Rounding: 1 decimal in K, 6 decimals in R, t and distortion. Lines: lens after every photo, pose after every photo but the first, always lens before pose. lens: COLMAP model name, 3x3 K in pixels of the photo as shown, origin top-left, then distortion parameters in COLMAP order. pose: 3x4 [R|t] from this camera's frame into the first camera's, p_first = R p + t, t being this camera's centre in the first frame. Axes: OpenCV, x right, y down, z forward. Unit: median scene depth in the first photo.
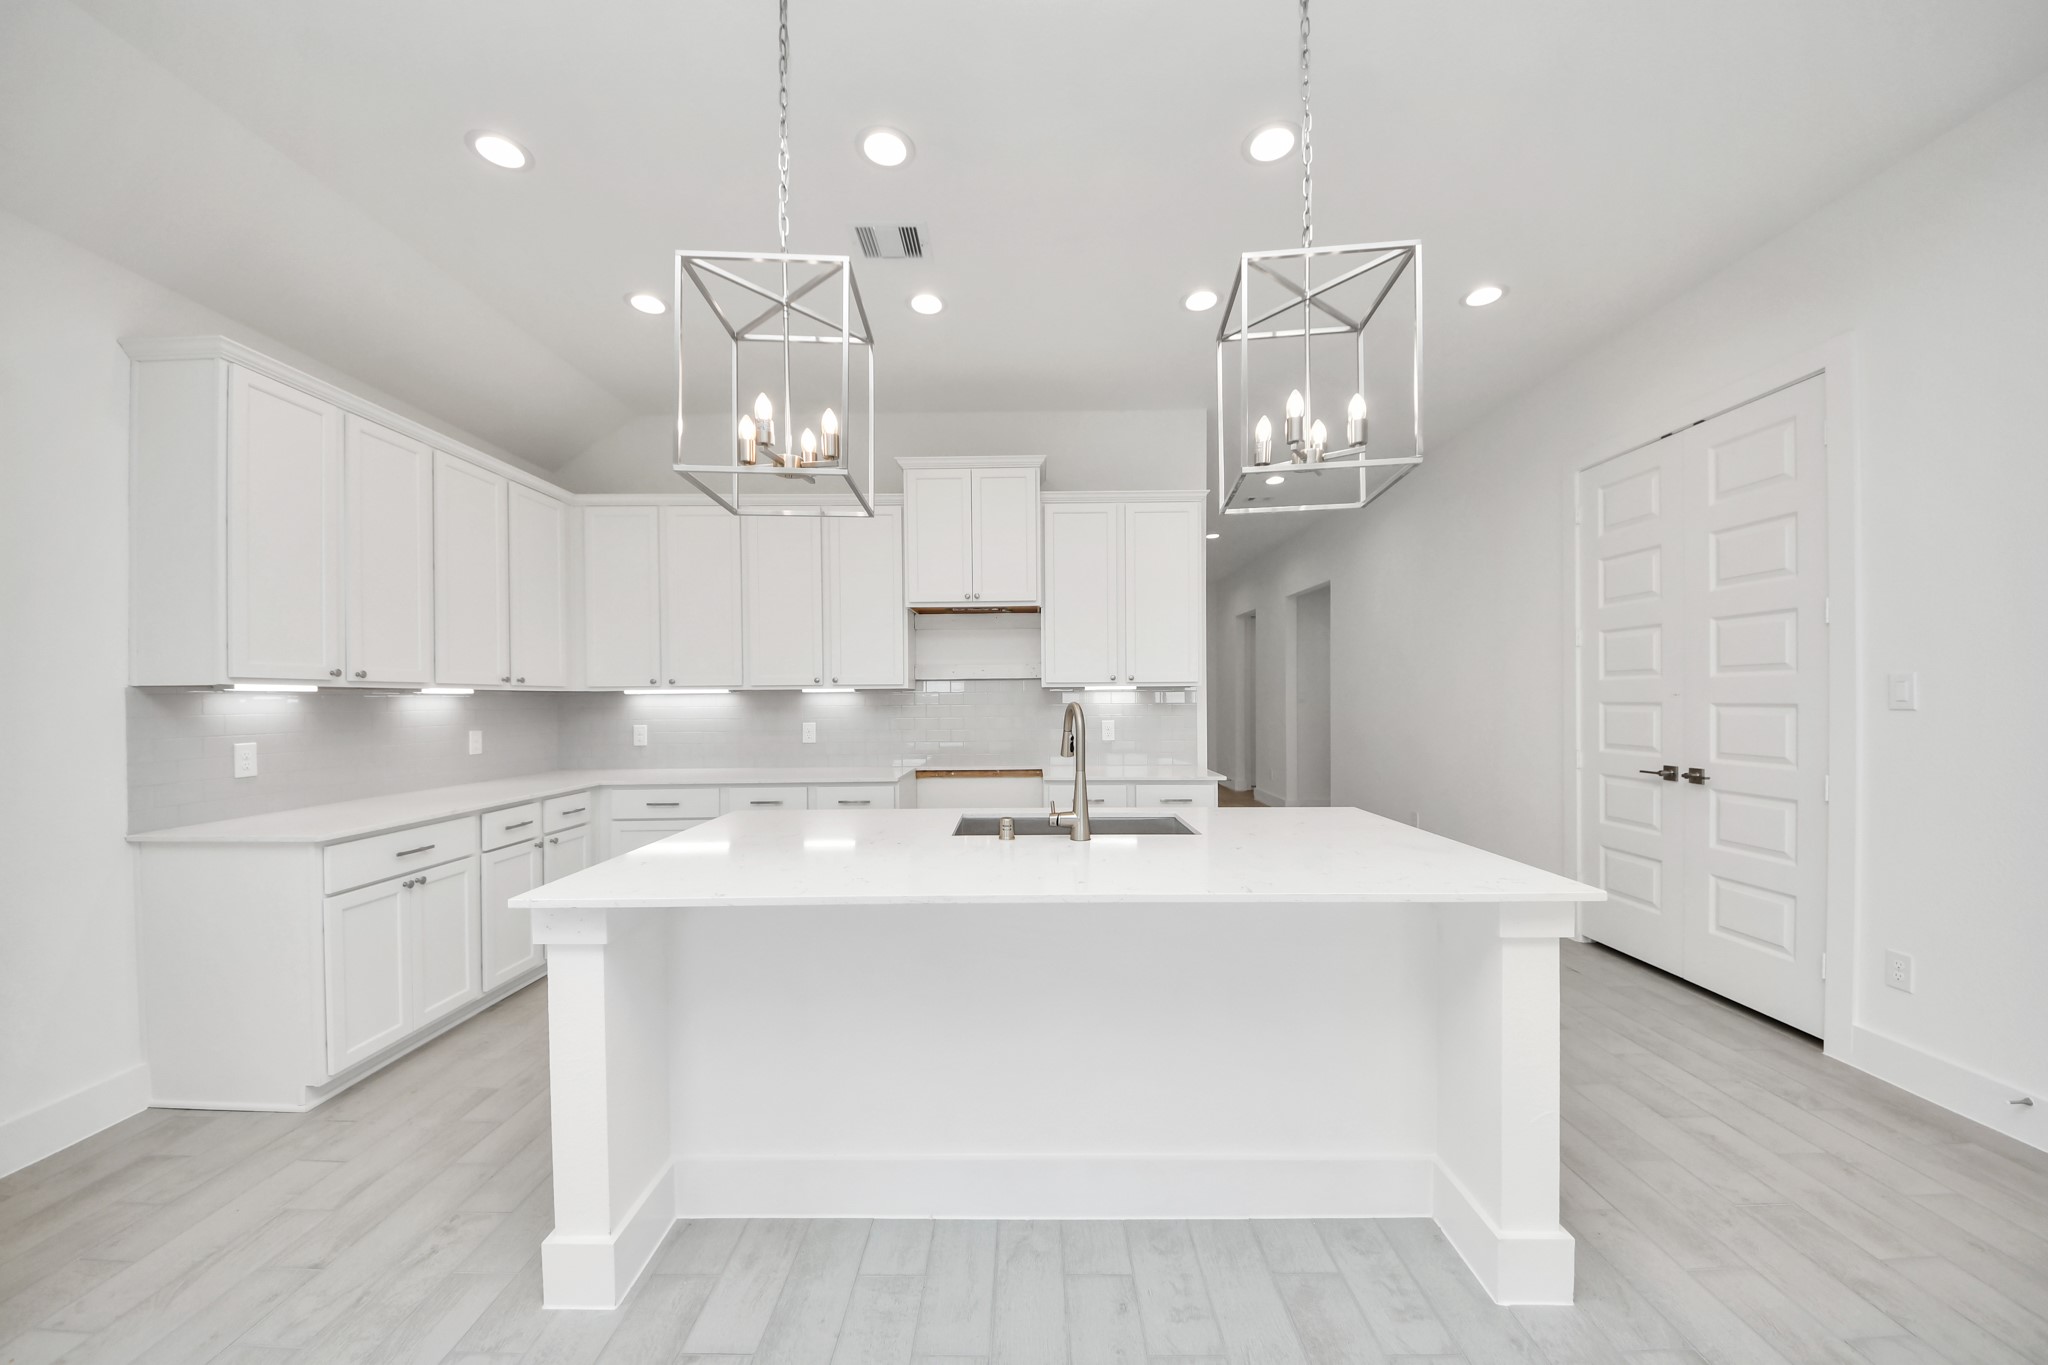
lens RADIAL K [[720.6, 0, 1025.4], [0, 720.6, 696.7], [0, 0, 1]] dist [0.034995, -0.023753]
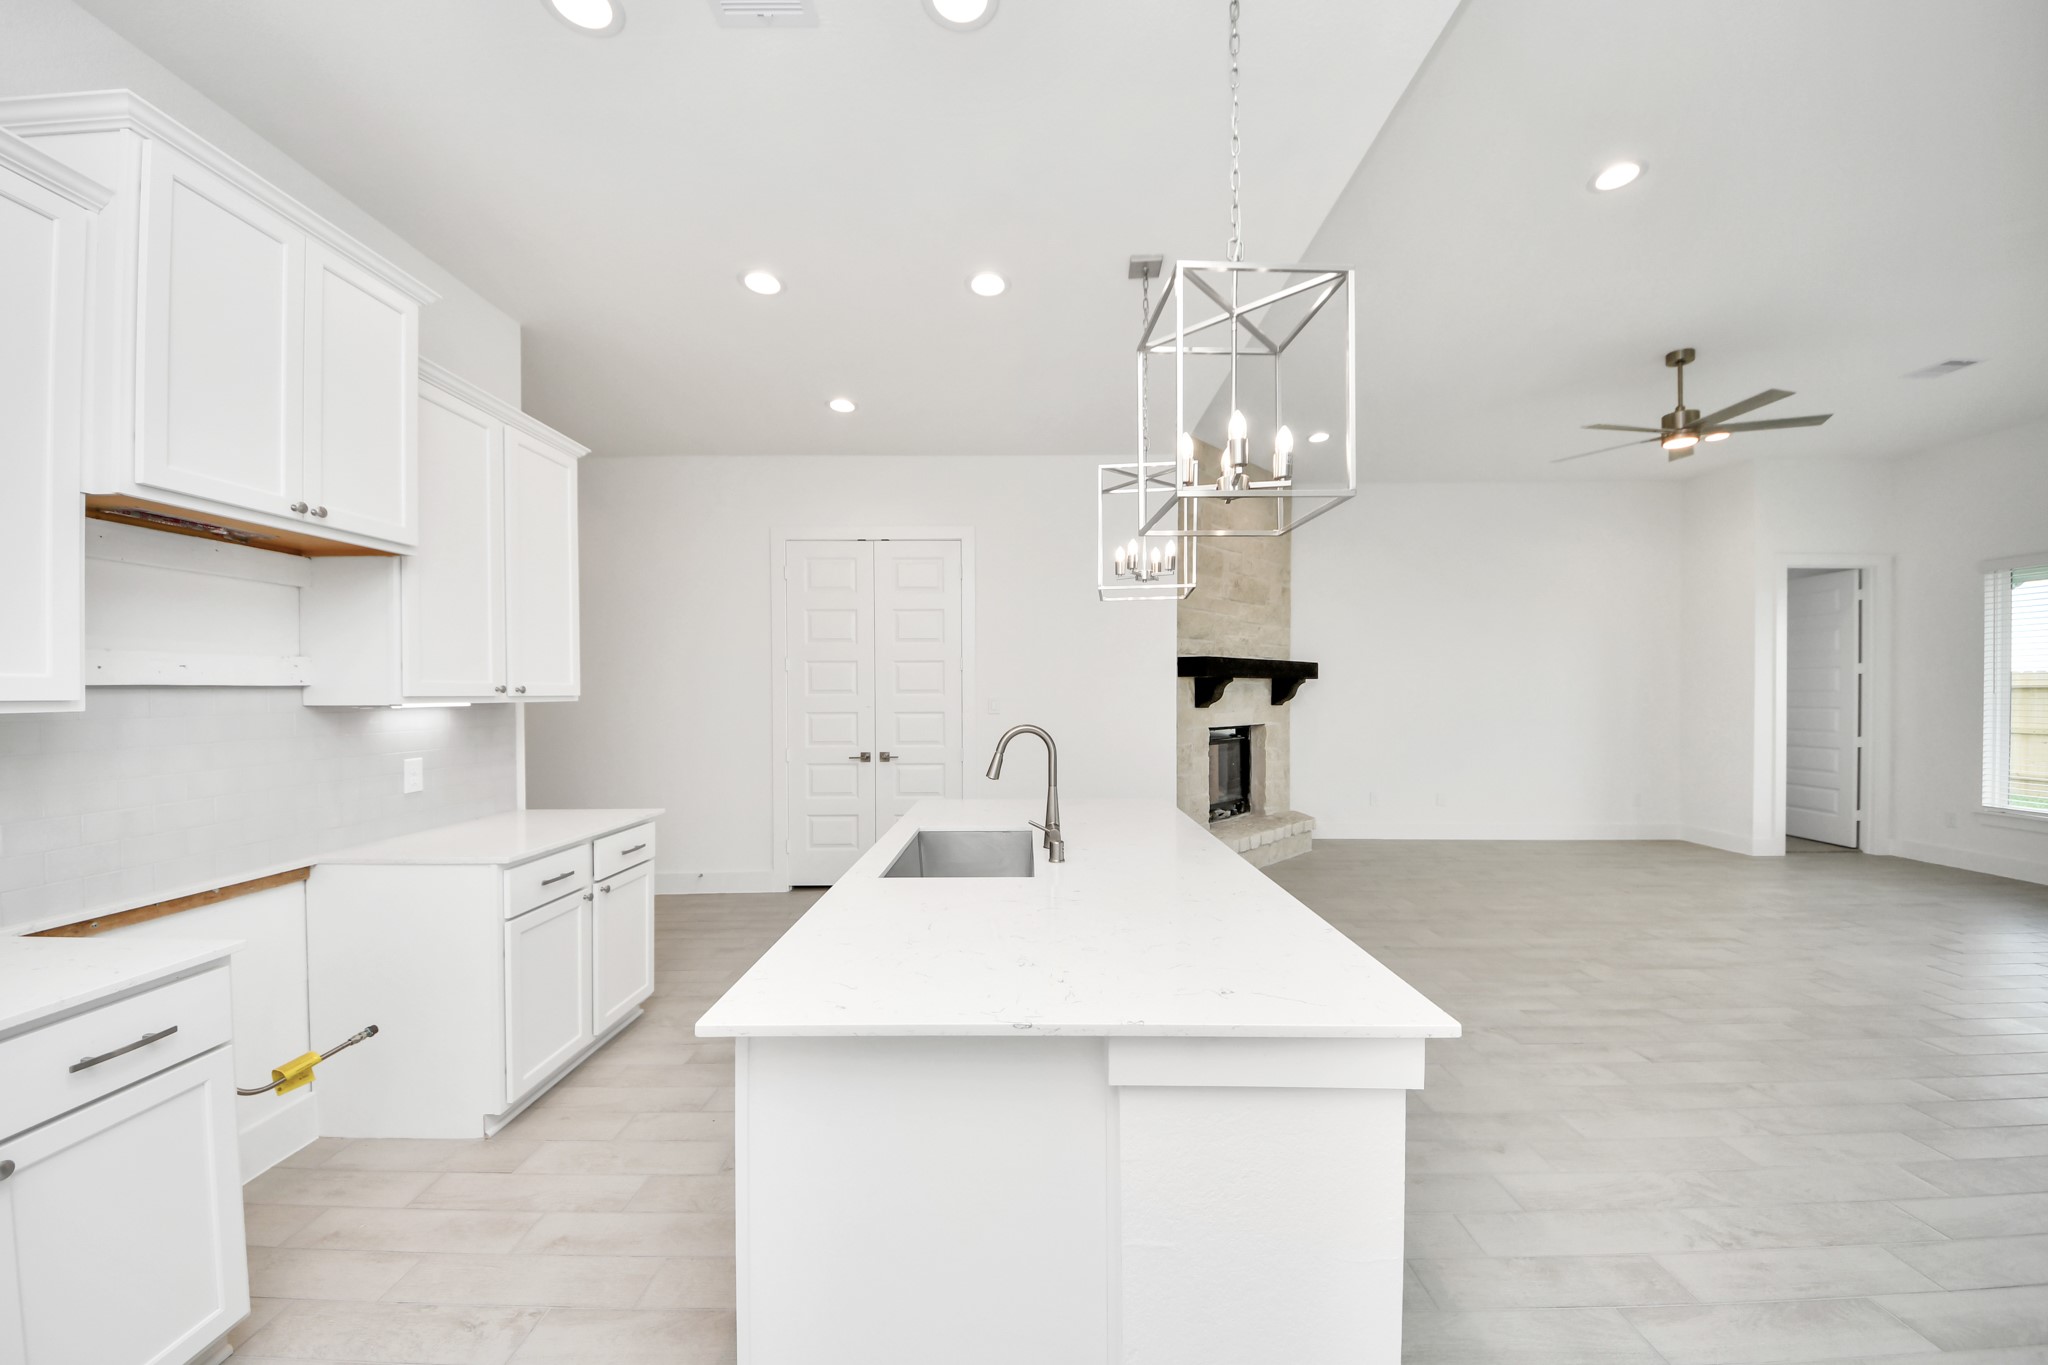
lens RADIAL K [[720.6, 0, 1025.4], [0, 720.6, 696.7], [0, 0, 1]] dist [0.034995, -0.023753]
pose [[-0.004551, 0.000897, 0.999989, -0.571797], [0.003537, 0.999993, -0.000881, -0.018916], [-0.999983, 0.003533, -0.004554, 0.574972]]
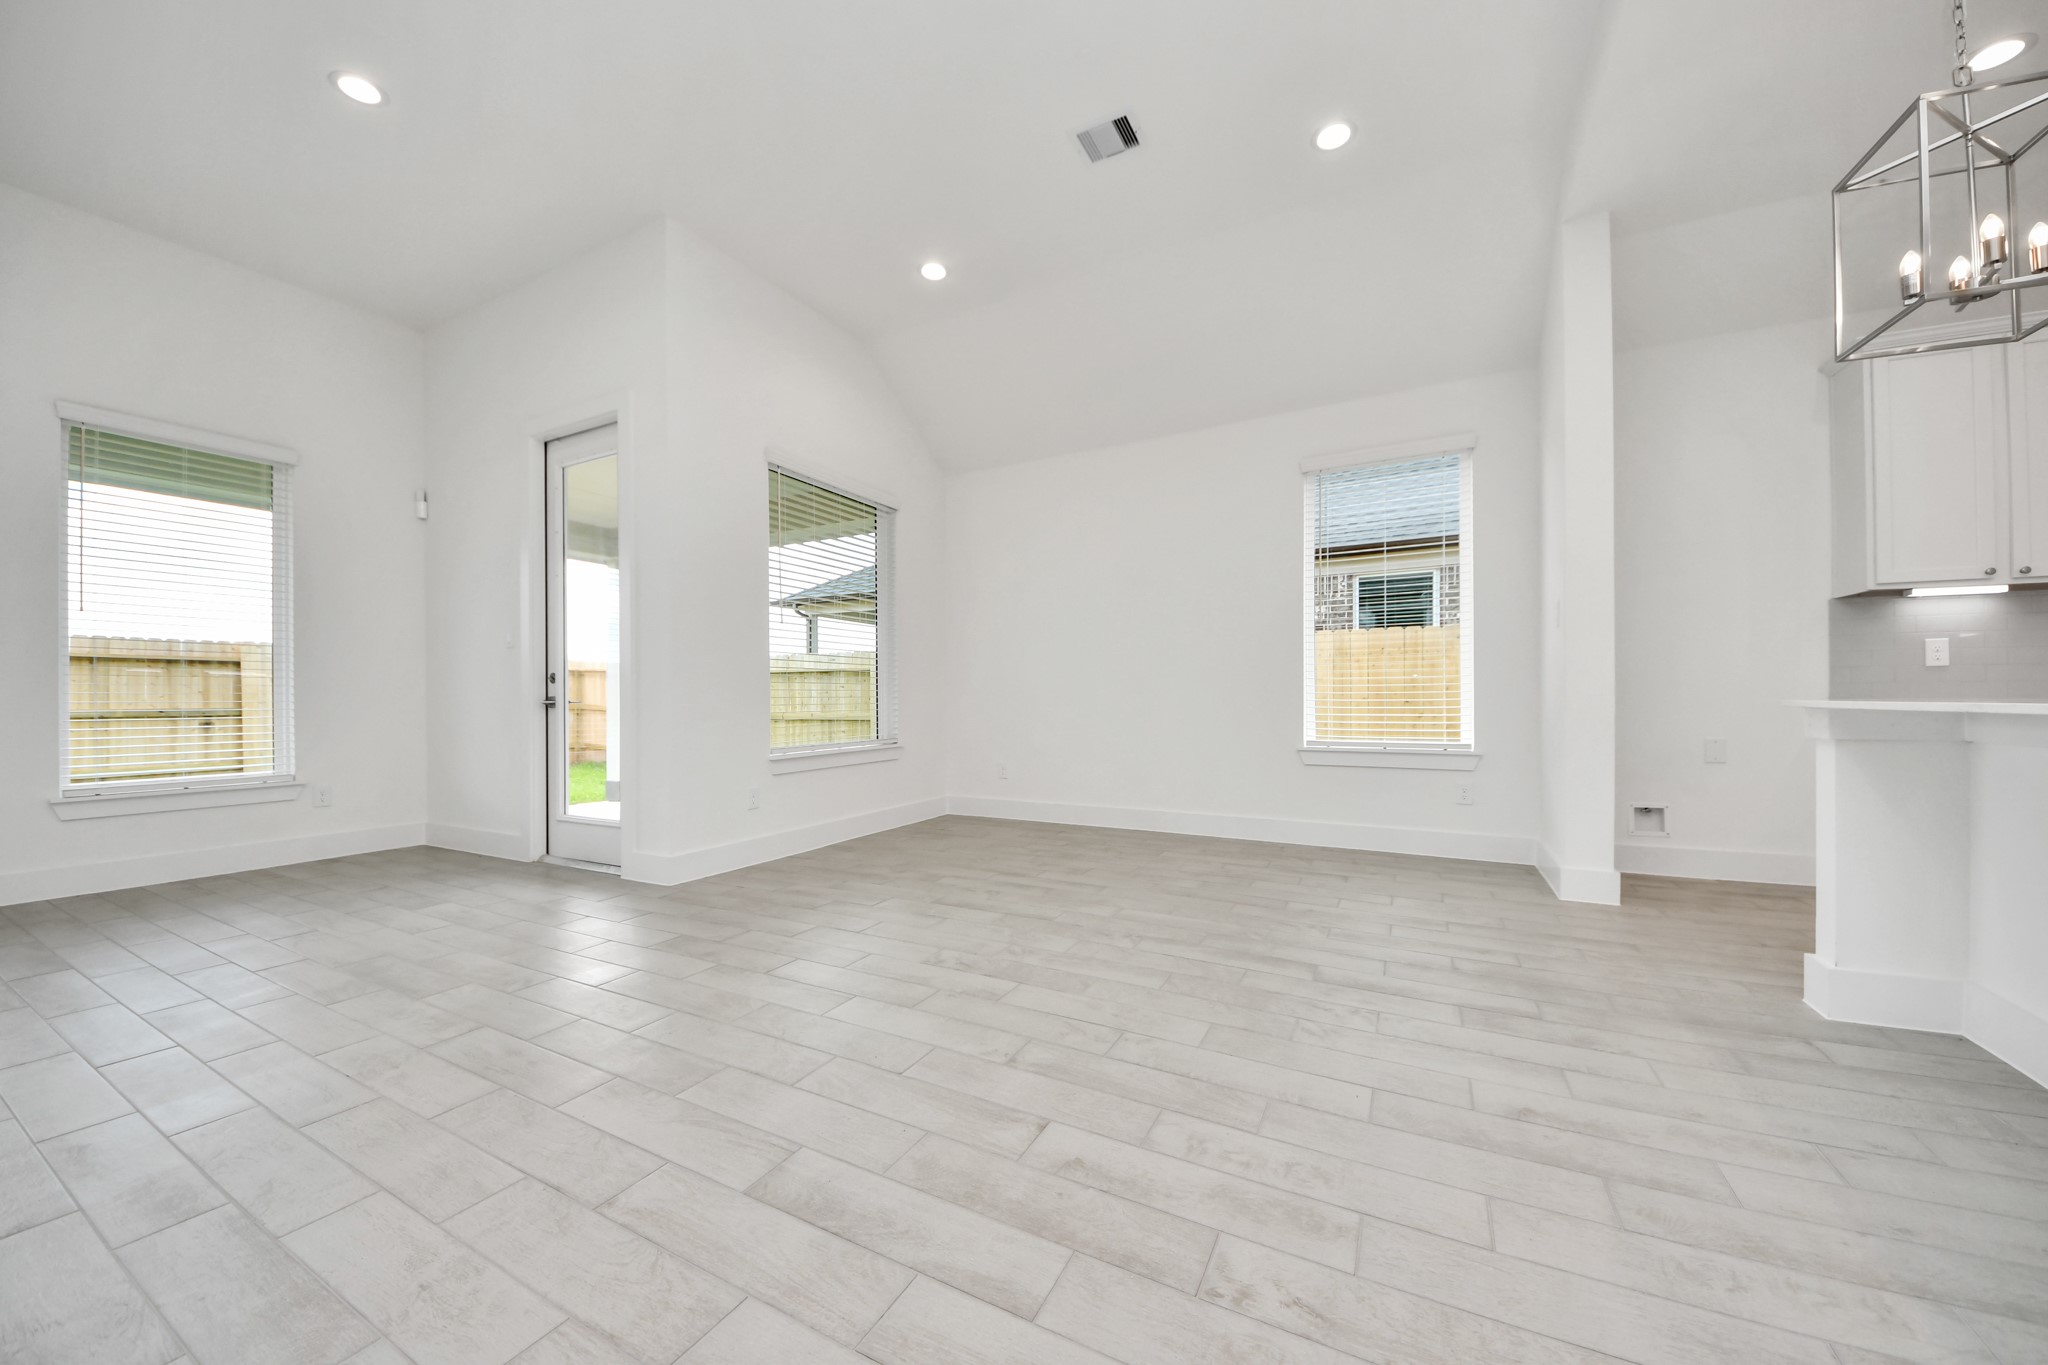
lens RADIAL K [[720.6, 0, 1025.4], [0, 720.6, 696.7], [0, 0, 1]] dist [0.034995, -0.023753]
pose [[-0.464965, 0.007486, -0.885298, 0.507431], [0.010257, 0.999943, 0.003068, 0.100607], [0.885270, -0.007654, -0.465015, 0.137515]]
